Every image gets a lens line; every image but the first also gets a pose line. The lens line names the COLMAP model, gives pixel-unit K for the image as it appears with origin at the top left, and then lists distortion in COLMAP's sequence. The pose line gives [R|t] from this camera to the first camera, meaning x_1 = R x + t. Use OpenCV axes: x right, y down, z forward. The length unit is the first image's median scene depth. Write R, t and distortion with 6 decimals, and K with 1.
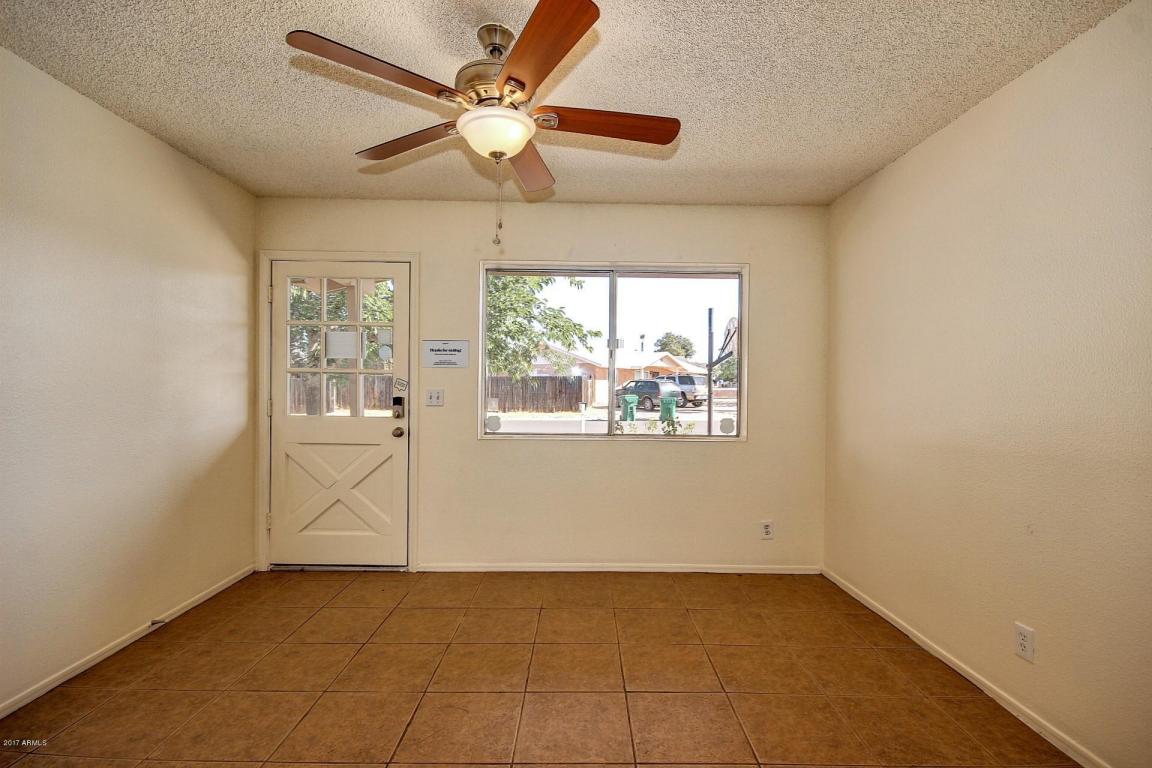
lens RADIAL K [[544.1, 0, 582.4], [0, 544.1, 392.3], [0, 0, 1]] dist [0.003877, -0.000657]
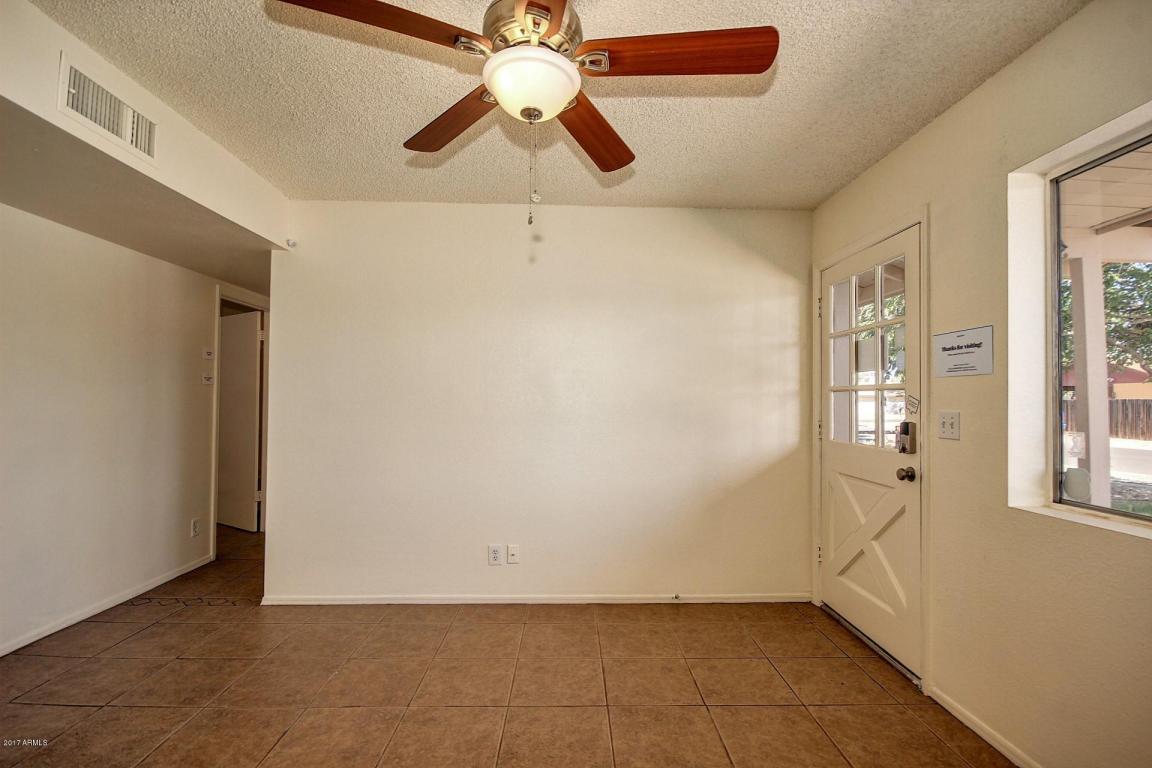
lens RADIAL K [[543.6, 0, 590.9], [0, 543.6, 389.0], [0, 0, 1]] dist [0.002275, -0.000587]
pose [[0.013087, -0.030921, -0.999436, 0.393836], [-0.021847, 0.999274, -0.031202, -0.003709], [0.999676, 0.022243, 0.012402, 0.673573]]
